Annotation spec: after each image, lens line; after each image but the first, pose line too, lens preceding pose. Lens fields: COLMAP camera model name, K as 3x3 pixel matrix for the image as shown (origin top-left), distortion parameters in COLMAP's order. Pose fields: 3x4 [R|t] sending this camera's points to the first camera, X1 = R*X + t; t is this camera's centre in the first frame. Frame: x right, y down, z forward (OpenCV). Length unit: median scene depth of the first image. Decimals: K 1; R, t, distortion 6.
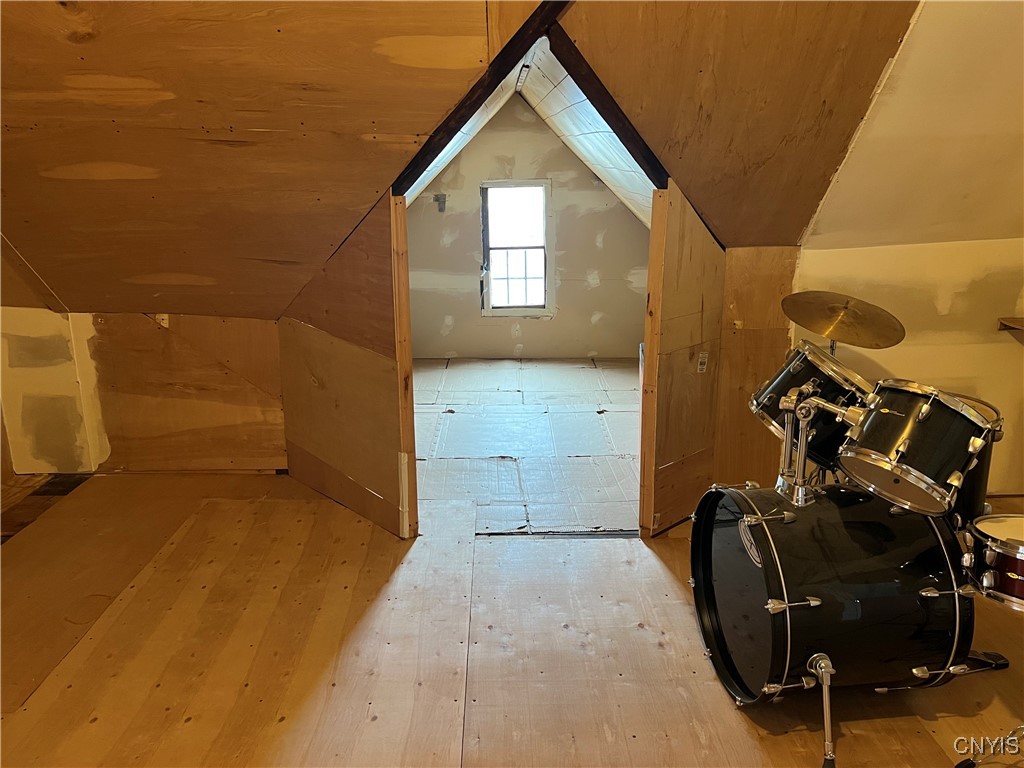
lens RADIAL K [[772.3, 0, 522.9], [0, 772.3, 380.8], [0, 0, 1]] dist [0.012816, -0.006189]
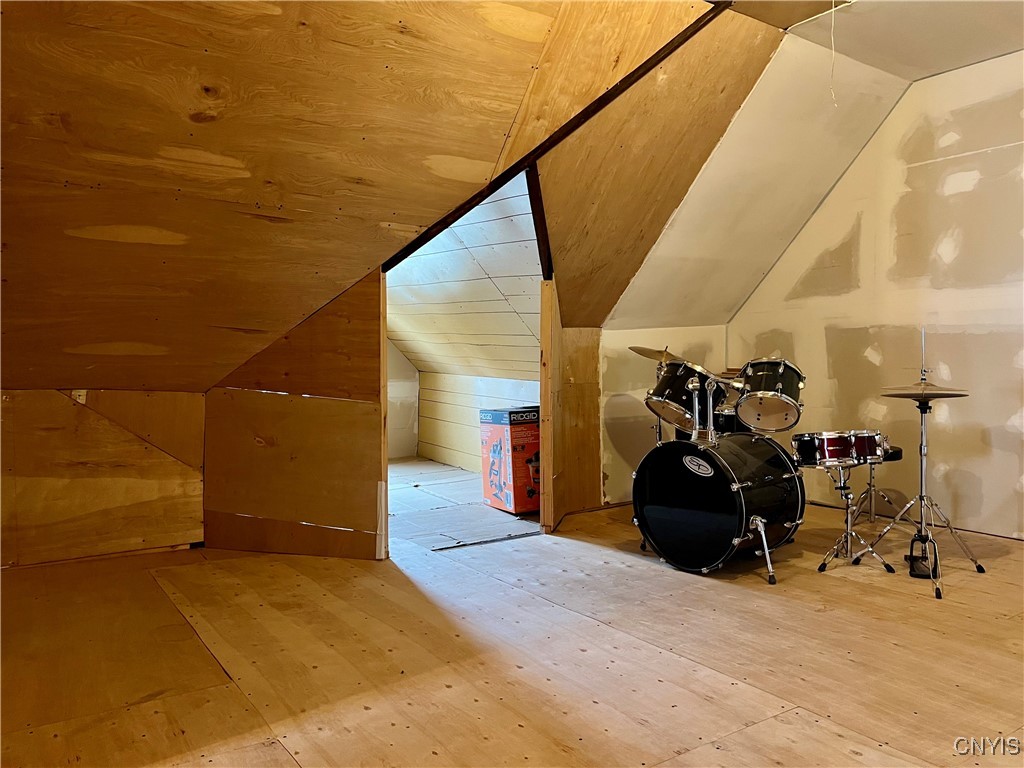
lens RADIAL K [[772.3, 0, 509.8], [0, 772.3, 388.7], [0, 0, 1]] dist [0.012816, -0.006189]
pose [[0.834626, -0.017531, 0.550538, -0.628816], [0.142009, 0.972553, -0.184318, 0.196383], [-0.532196, 0.232018, 0.814208, -0.111649]]
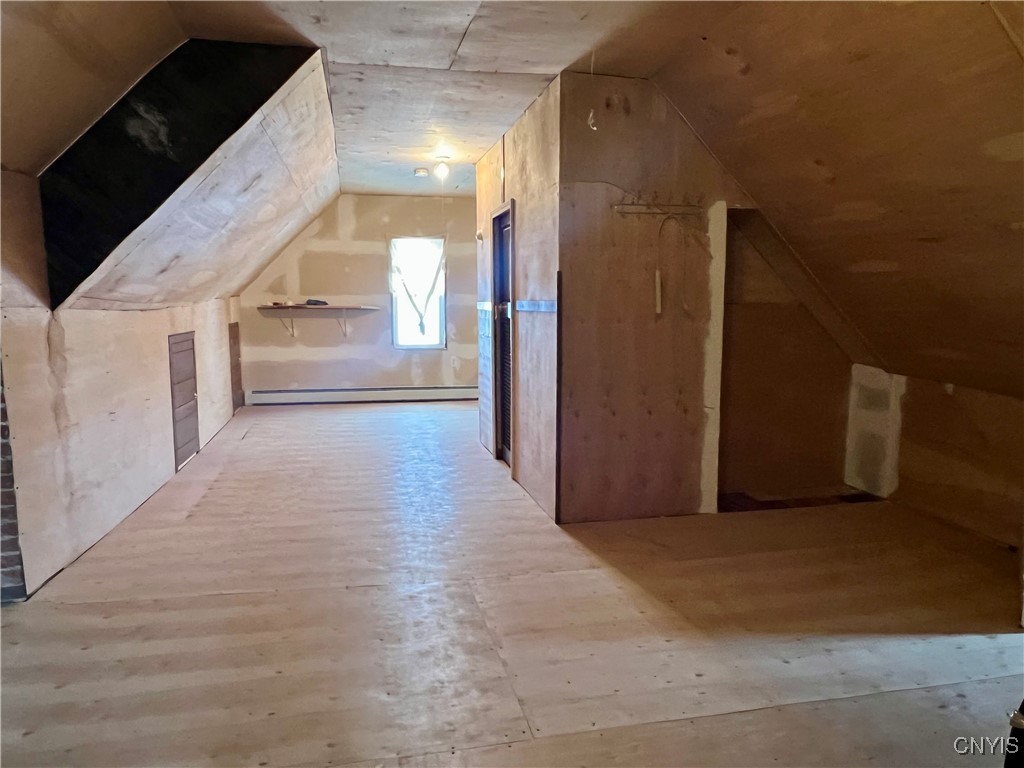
lens RADIAL K [[736.1, 0, 516.4], [0, 736.1, 380.9], [0, 0, 1]] dist [0.030376, -0.001654]
pose [[0.198112, 0.117722, -0.973084, 0.598546], [-0.258566, 0.963874, 0.063966, 0.011105], [0.945461, 0.238934, 0.221393, 0.121754]]
